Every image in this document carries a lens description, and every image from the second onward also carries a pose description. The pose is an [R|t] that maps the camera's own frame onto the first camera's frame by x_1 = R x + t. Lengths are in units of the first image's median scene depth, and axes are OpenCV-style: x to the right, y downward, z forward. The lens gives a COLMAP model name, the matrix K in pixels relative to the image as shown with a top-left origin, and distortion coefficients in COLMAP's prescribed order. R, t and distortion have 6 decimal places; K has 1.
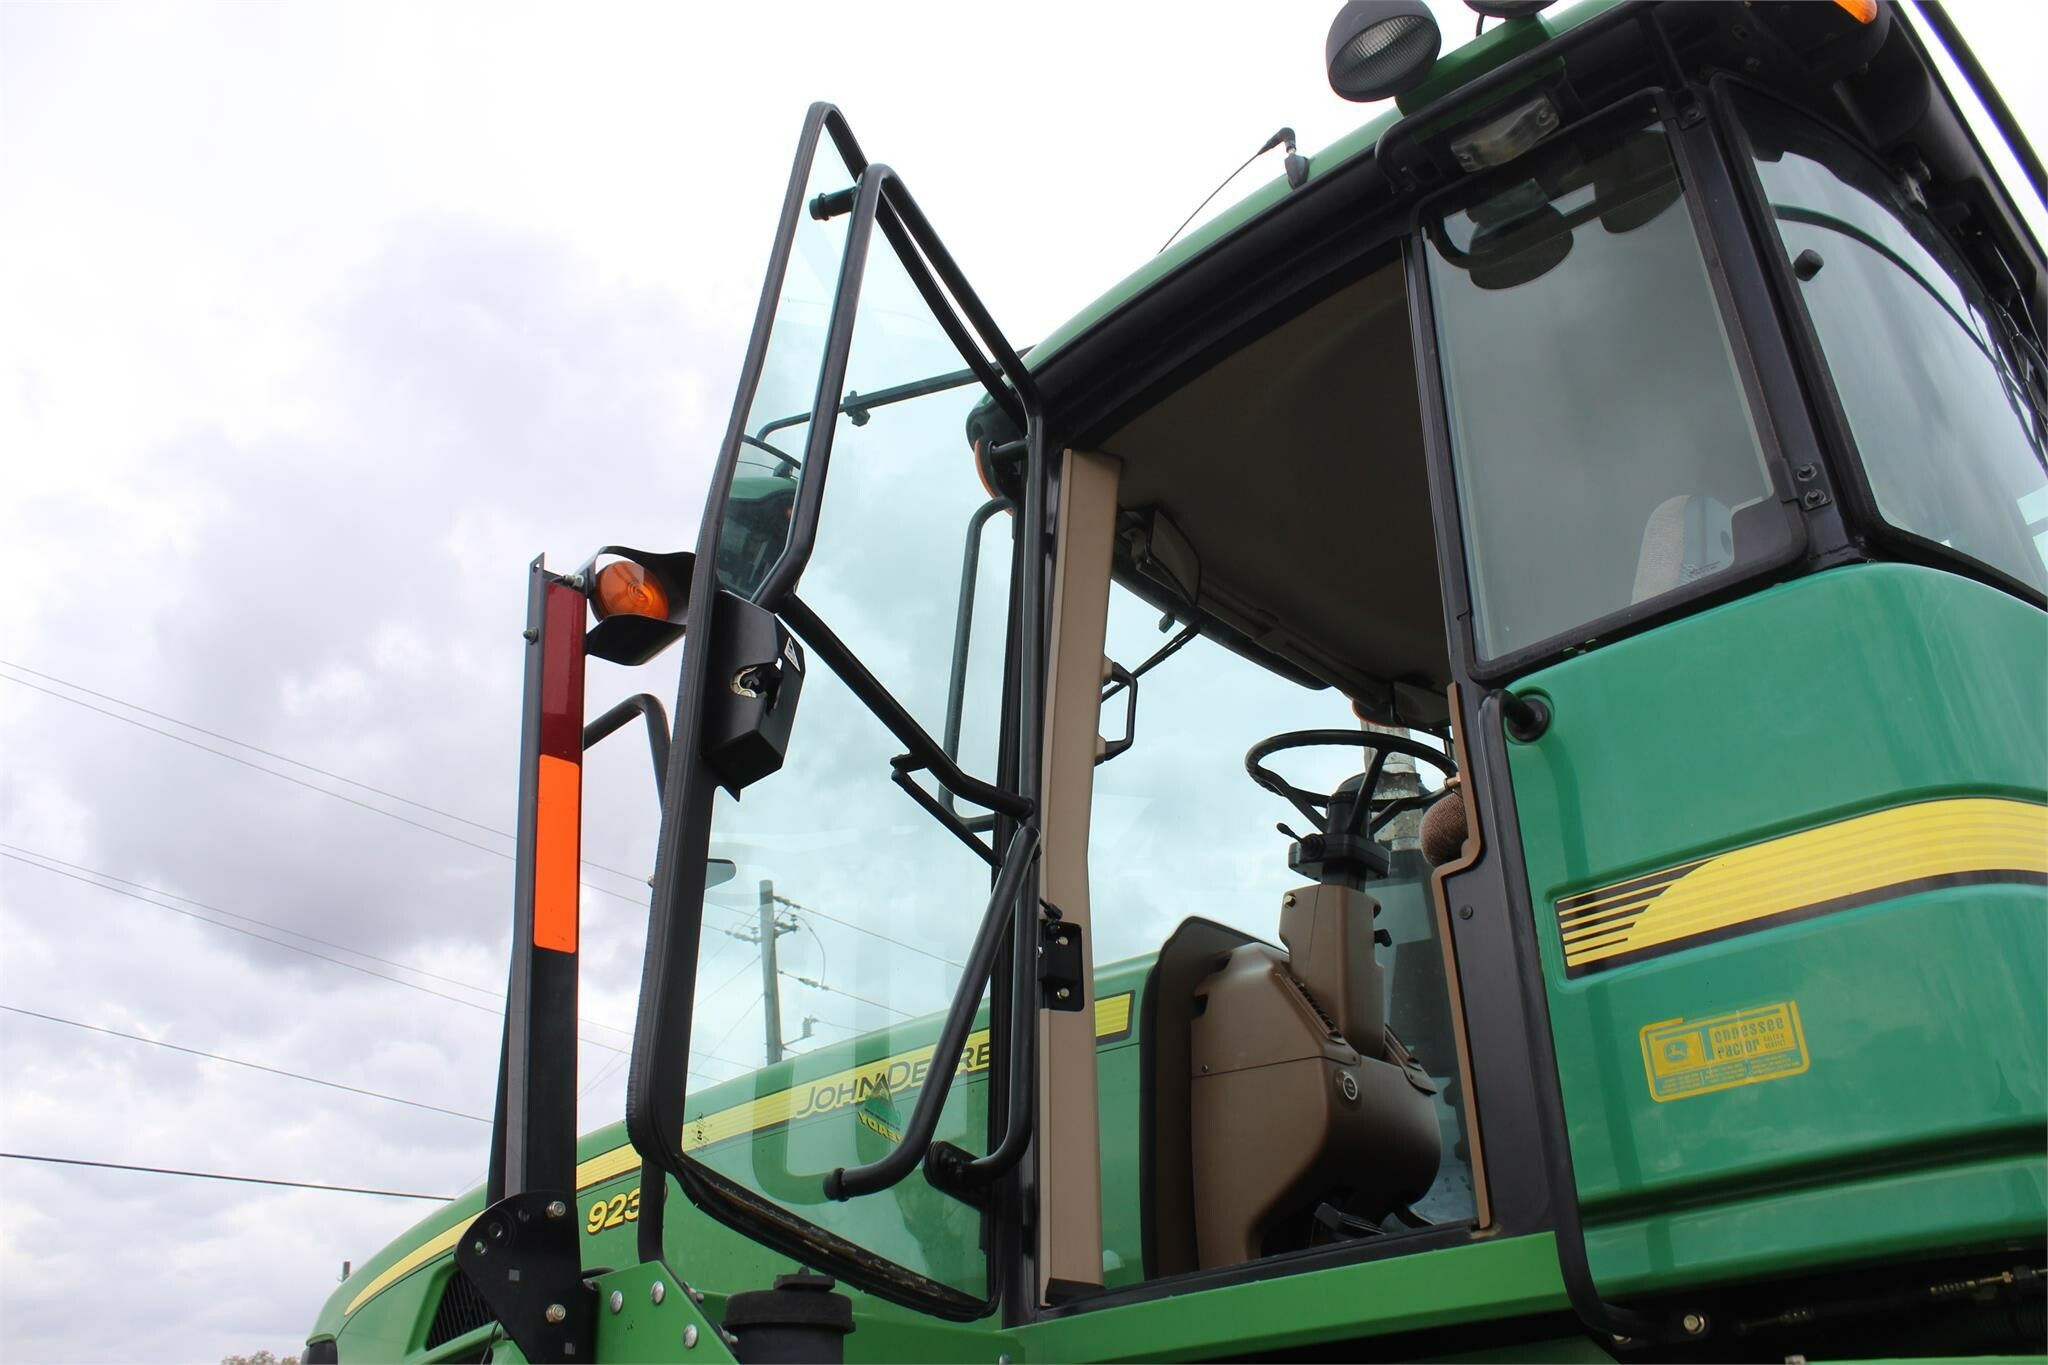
lens RADIAL K [[1689.5, 0, 1032.9], [0, 1689.5, 678.8], [0, 0, 1]] dist [-0.173935, 0.154391]
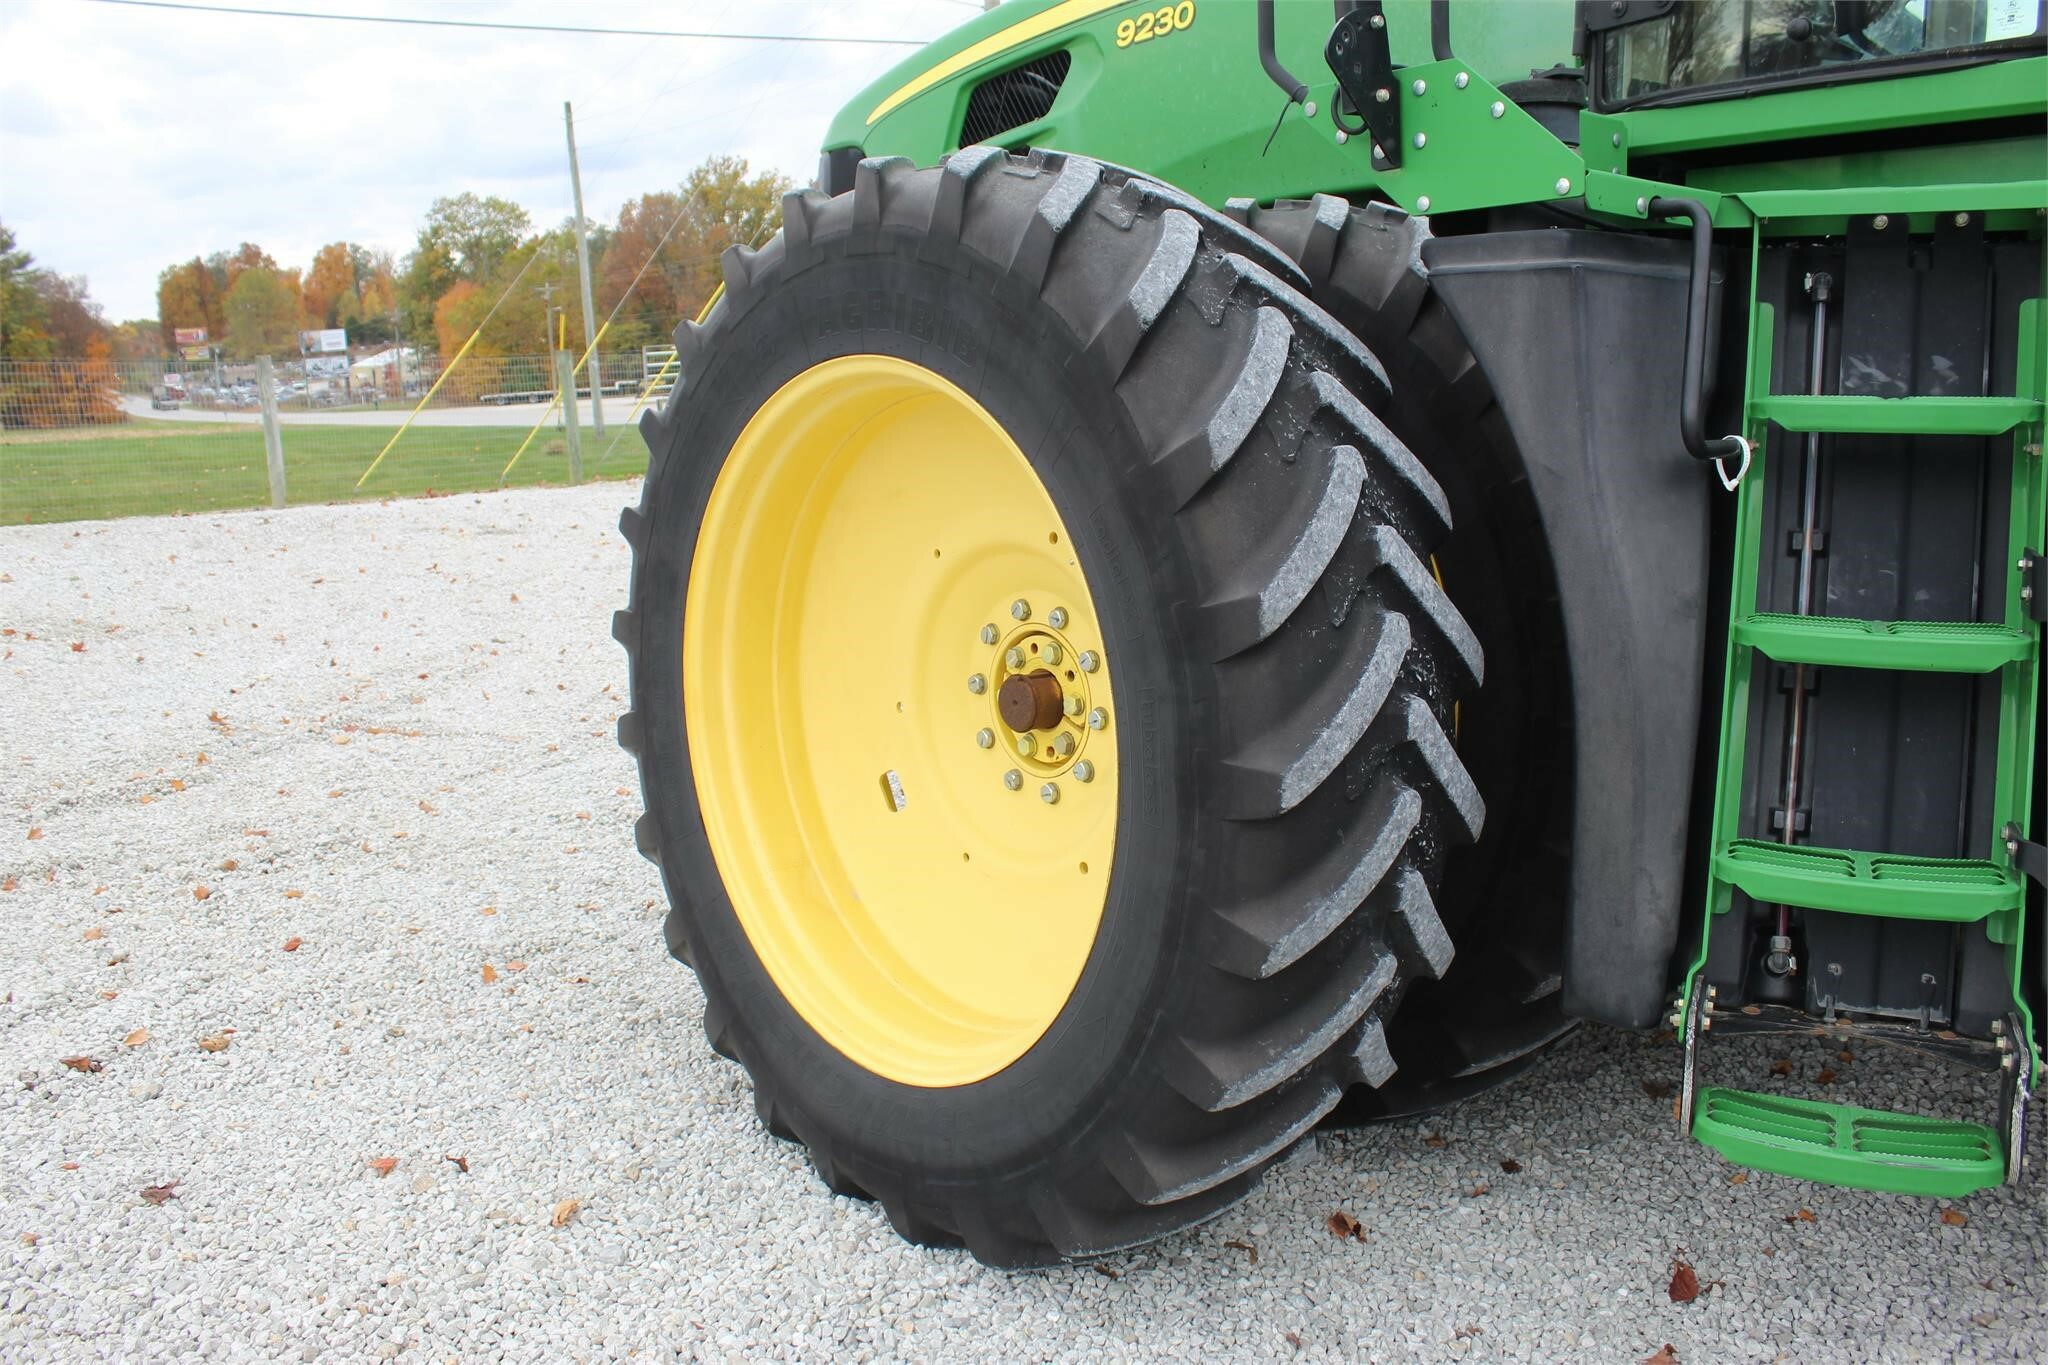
lens RADIAL K [[1695.7, 0, 1024.0], [0, 1695.7, 682.5], [0, 0, 1]] dist [-0.180162, 0.163858]
pose [[0.995096, 0.029423, -0.094441, -0.212622], [0.036887, 0.775494, 0.630277, -0.063933], [0.091783, -0.630669, 0.770605, -0.219360]]
